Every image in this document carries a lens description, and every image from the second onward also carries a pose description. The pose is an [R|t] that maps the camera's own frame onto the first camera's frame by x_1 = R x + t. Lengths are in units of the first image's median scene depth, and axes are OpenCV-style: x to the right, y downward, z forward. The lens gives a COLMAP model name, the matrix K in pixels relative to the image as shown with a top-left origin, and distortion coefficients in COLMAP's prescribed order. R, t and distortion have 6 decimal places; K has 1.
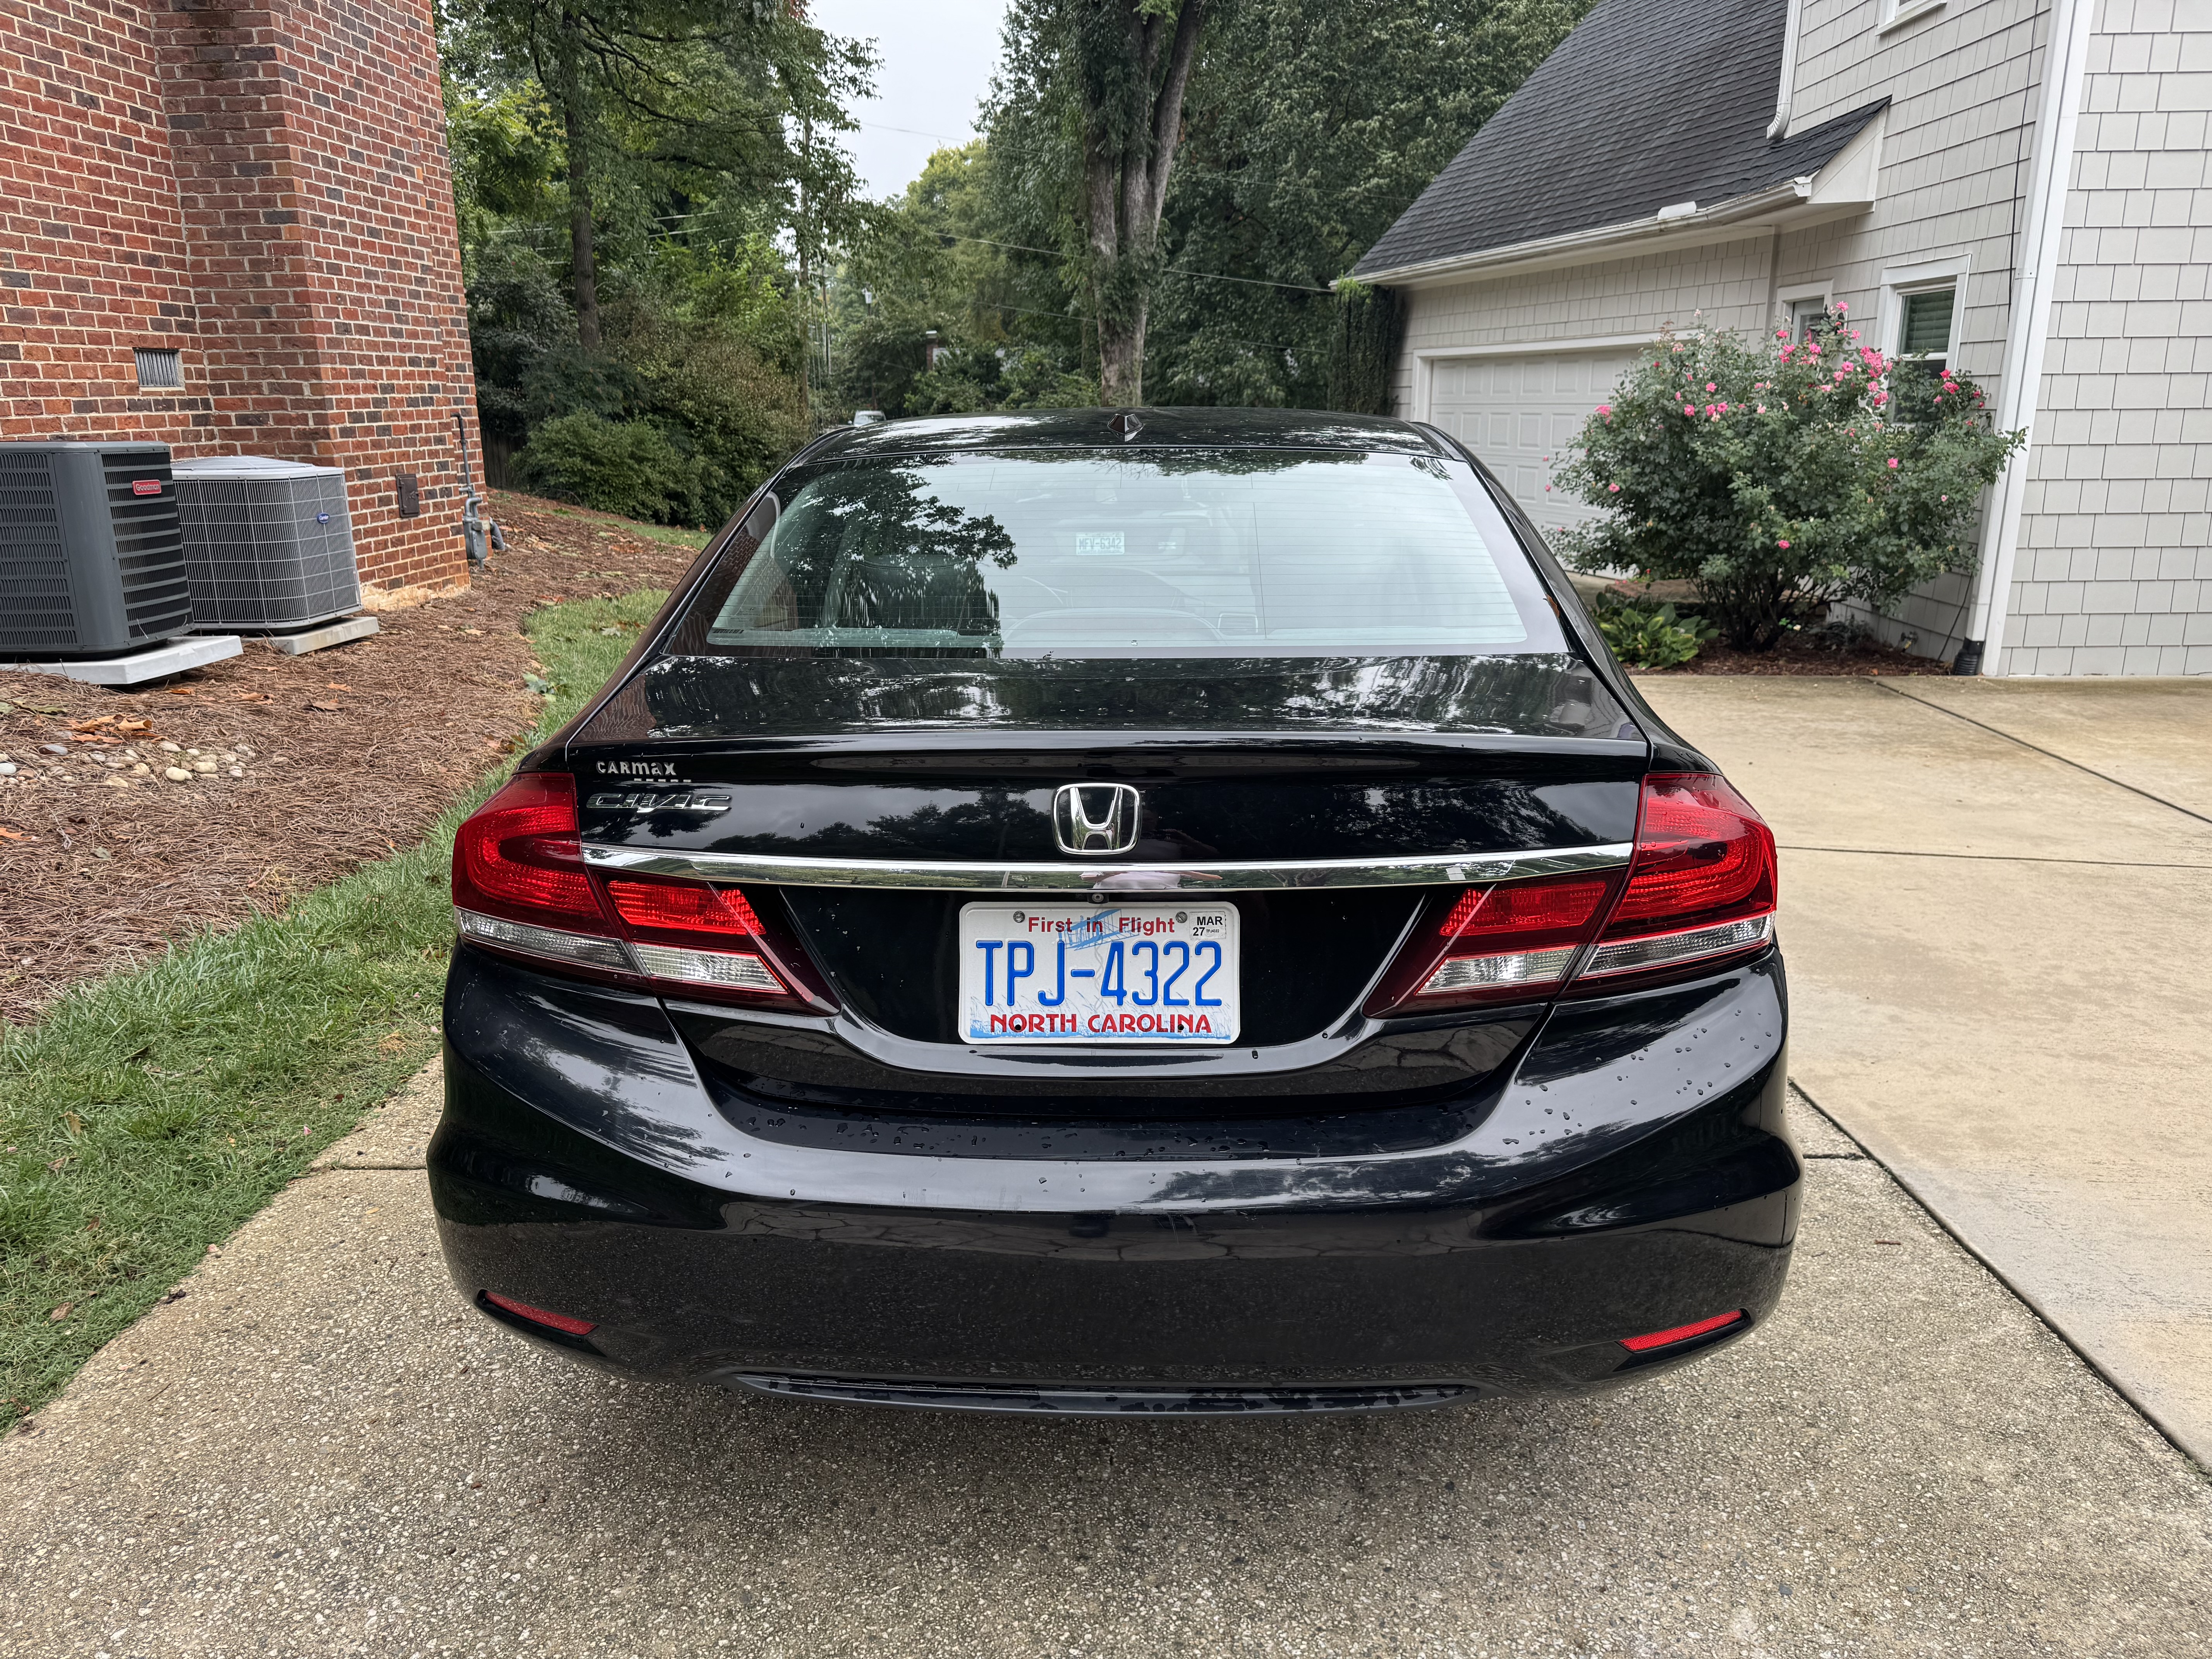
lens RADIAL K [[1580.3, 0, 1111.6], [0, 1580.3, 836.7], [0, 0, 1]] dist [-0.004049, -0.008019]
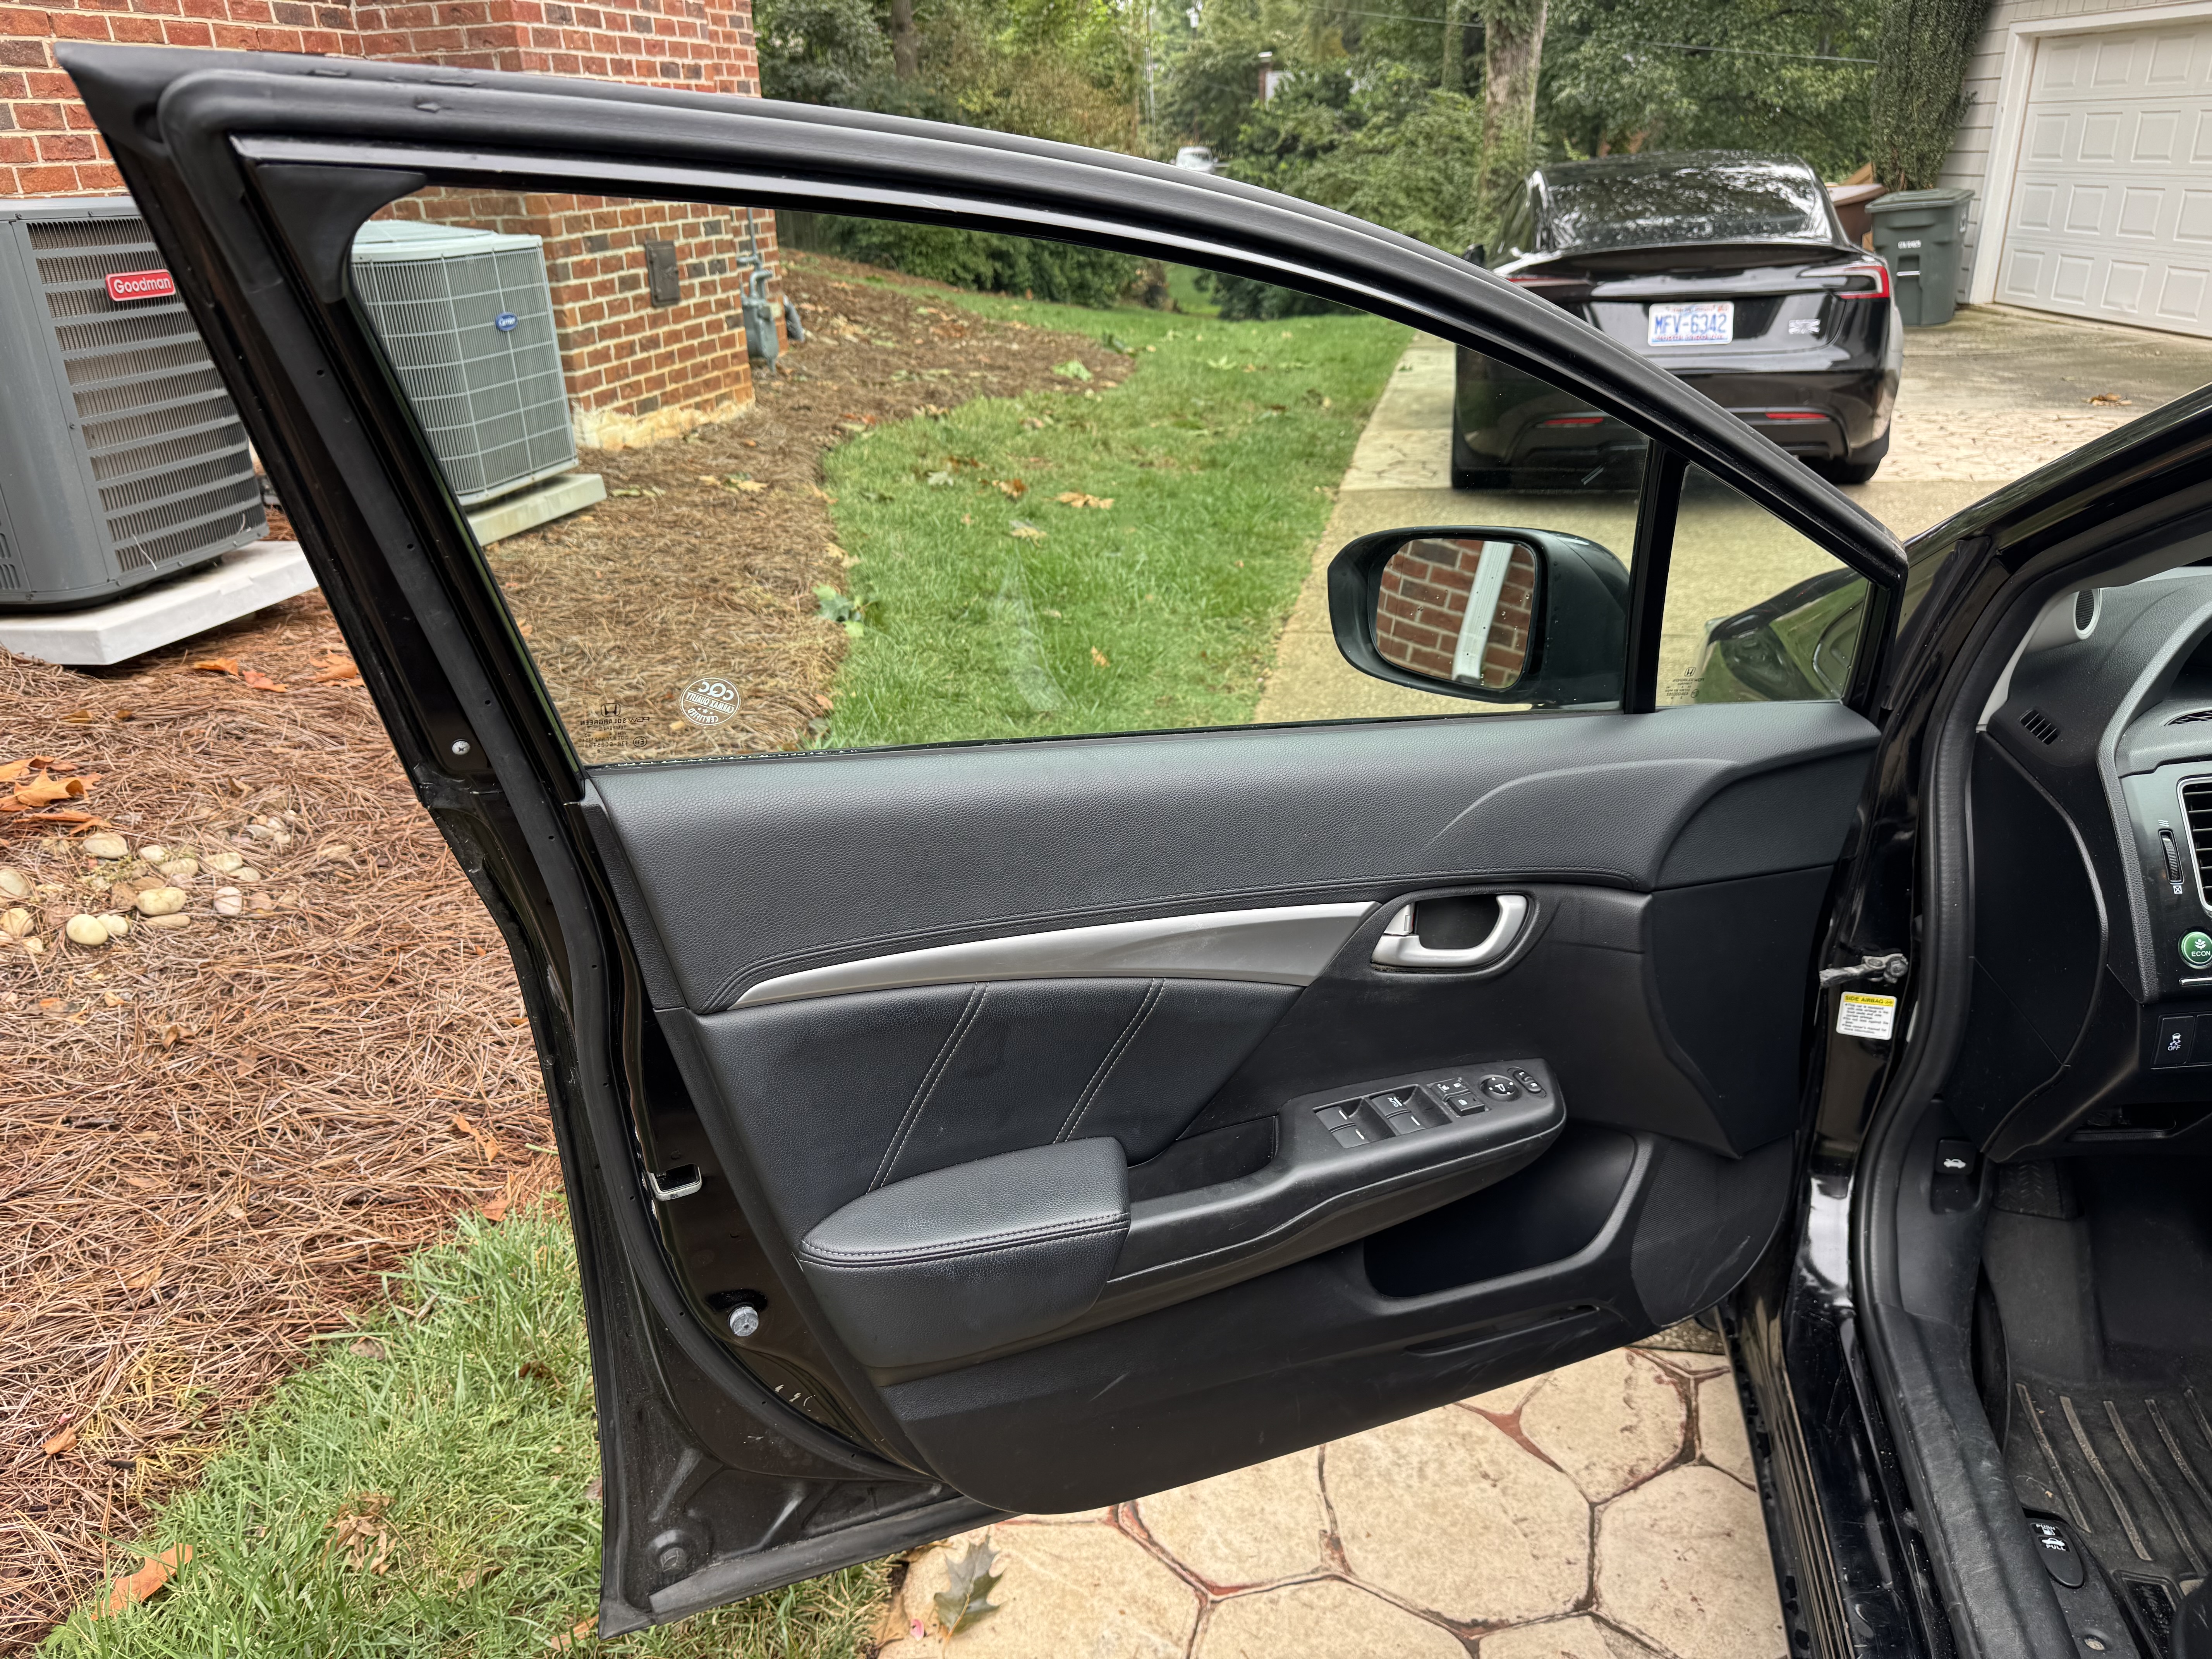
lens RADIAL K [[1558.0, 0, 1089.1], [0, 1558.0, 842.0], [0, 0, 1]] dist [0.060748, -0.080186]
pose [[0.979521, 0.051969, -0.194518, -0.133205], [-0.022044, 0.987988, 0.152953, -0.092836], [0.200130, -0.145533, 0.968900, 0.387475]]
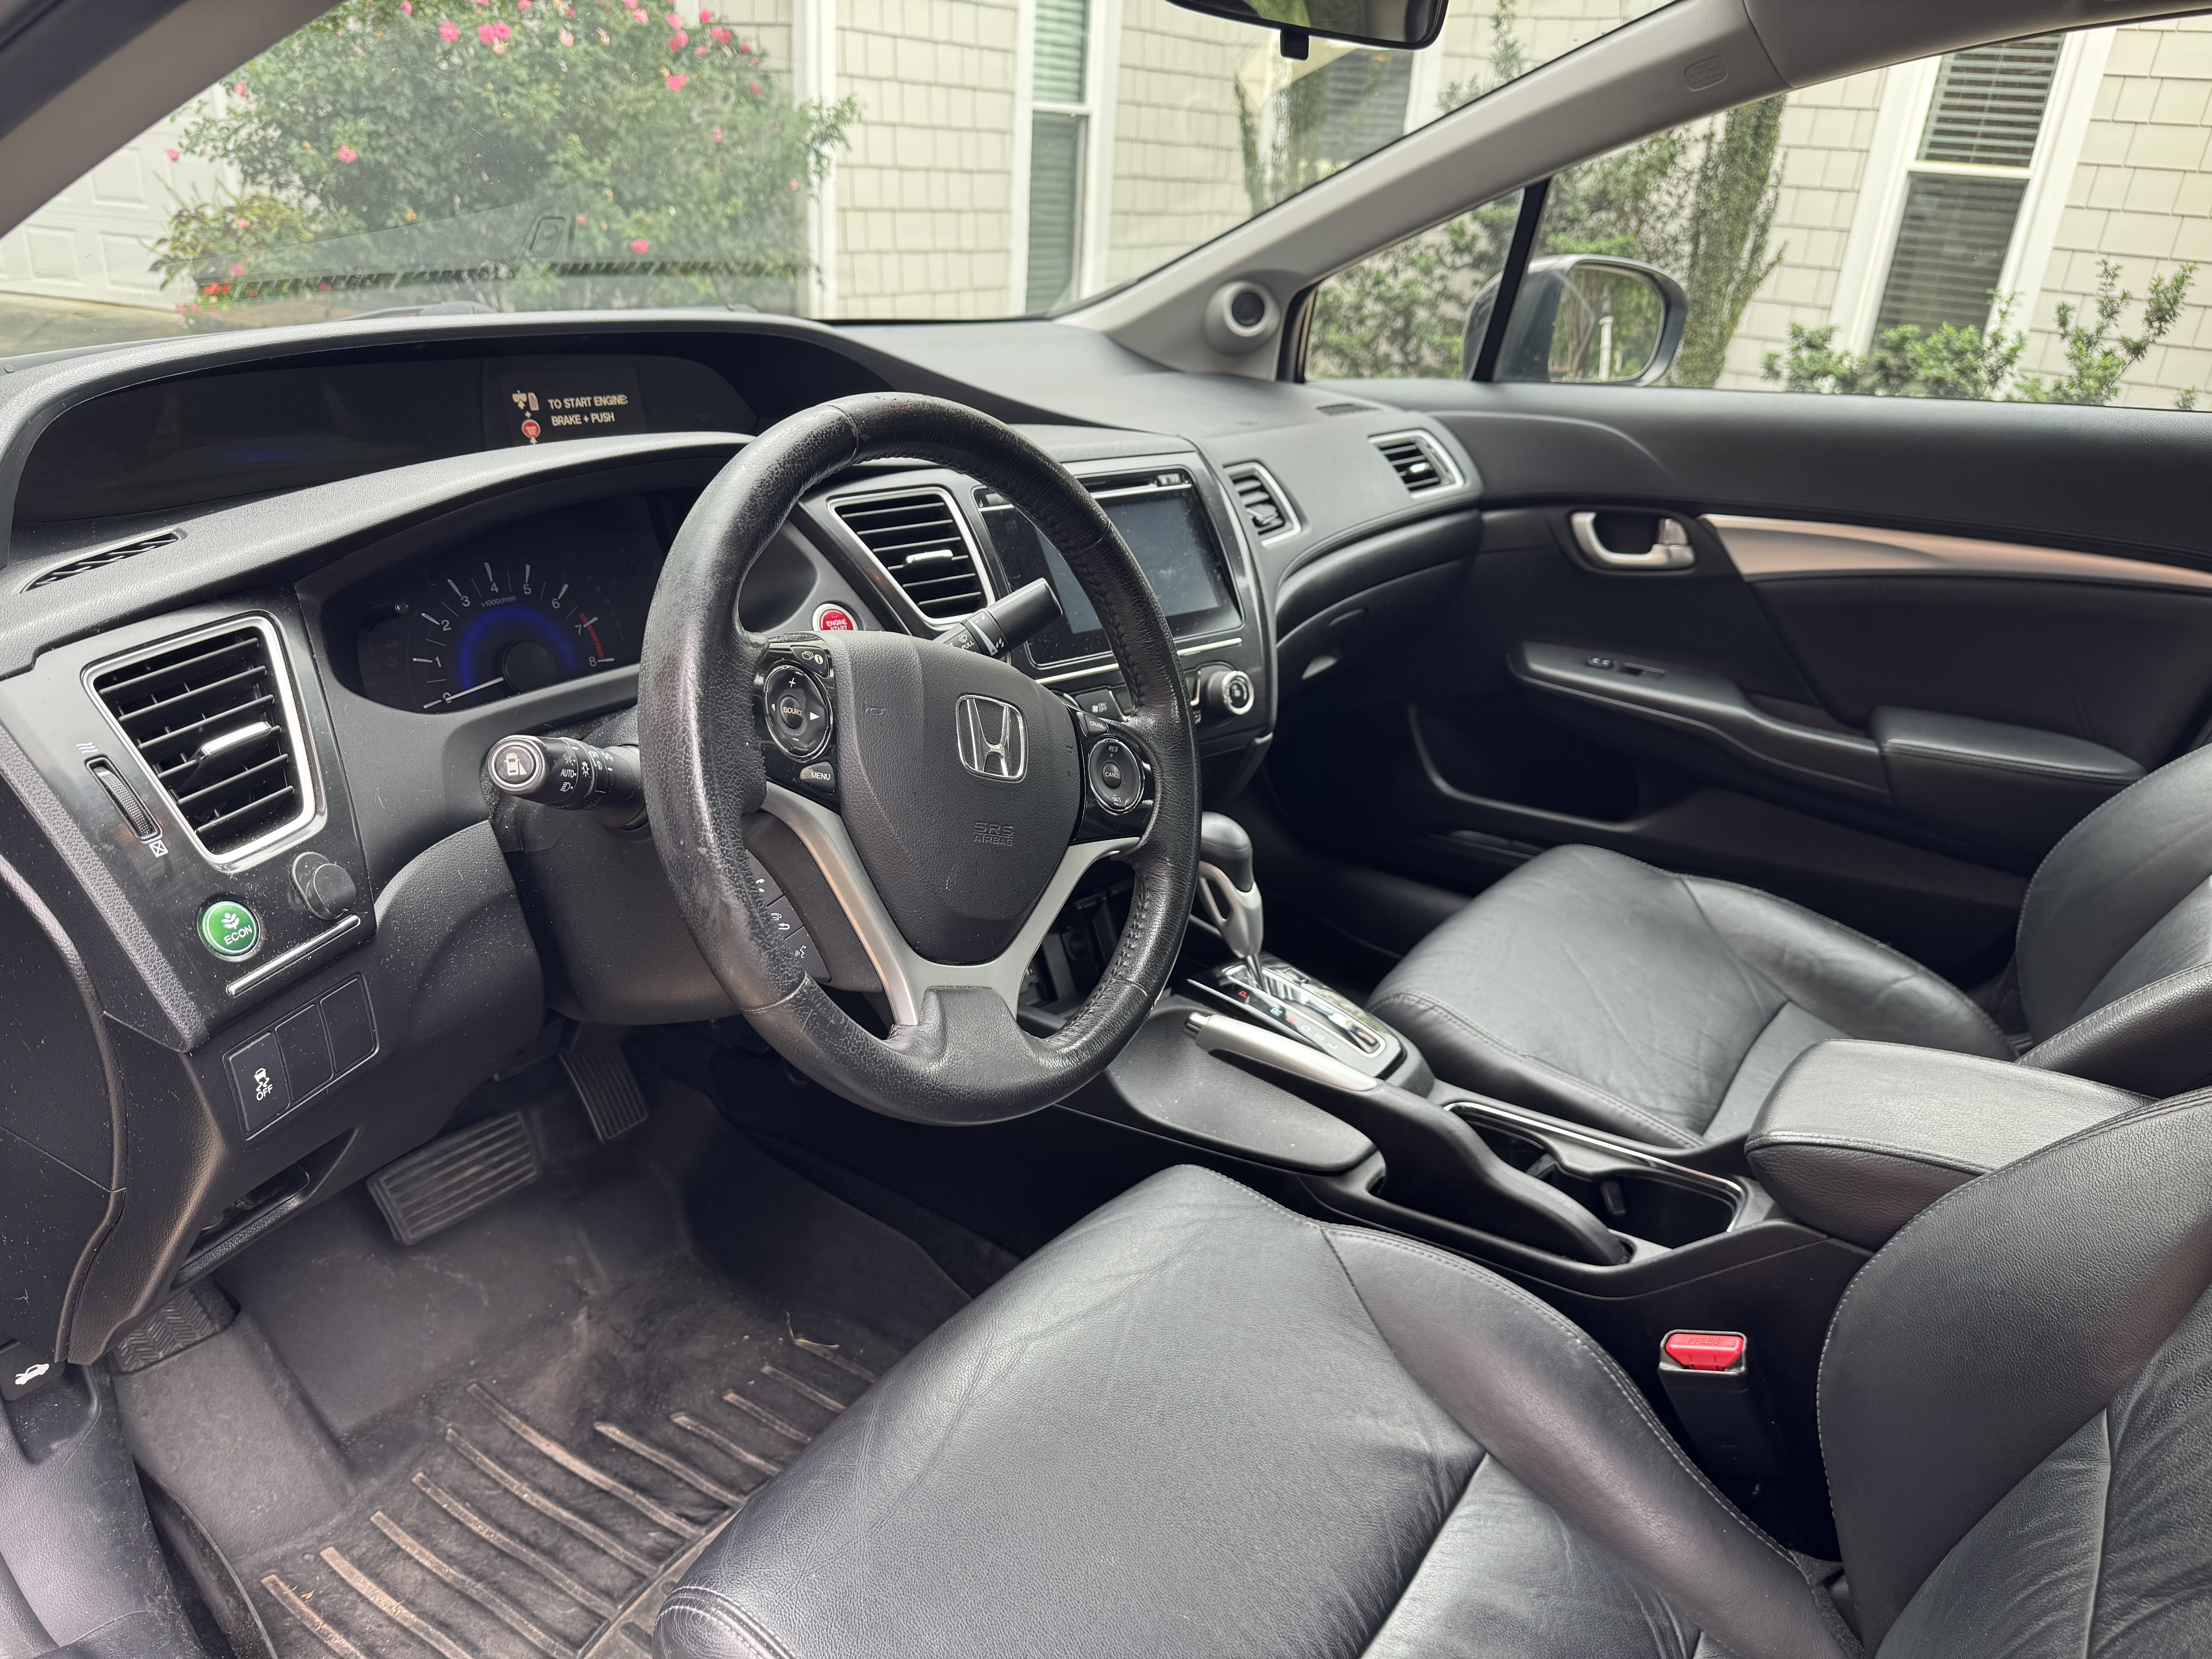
lens RADIAL K [[1580.3, 0, 1111.6], [0, 1580.3, 836.7], [0, 0, 1]] dist [-0.004049, -0.008019]
pose [[0.537726, -0.297047, 0.789059, -0.104450], [0.158021, 0.954803, 0.251754, -0.083183], [-0.828179, -0.010686, 0.560362, 0.452138]]
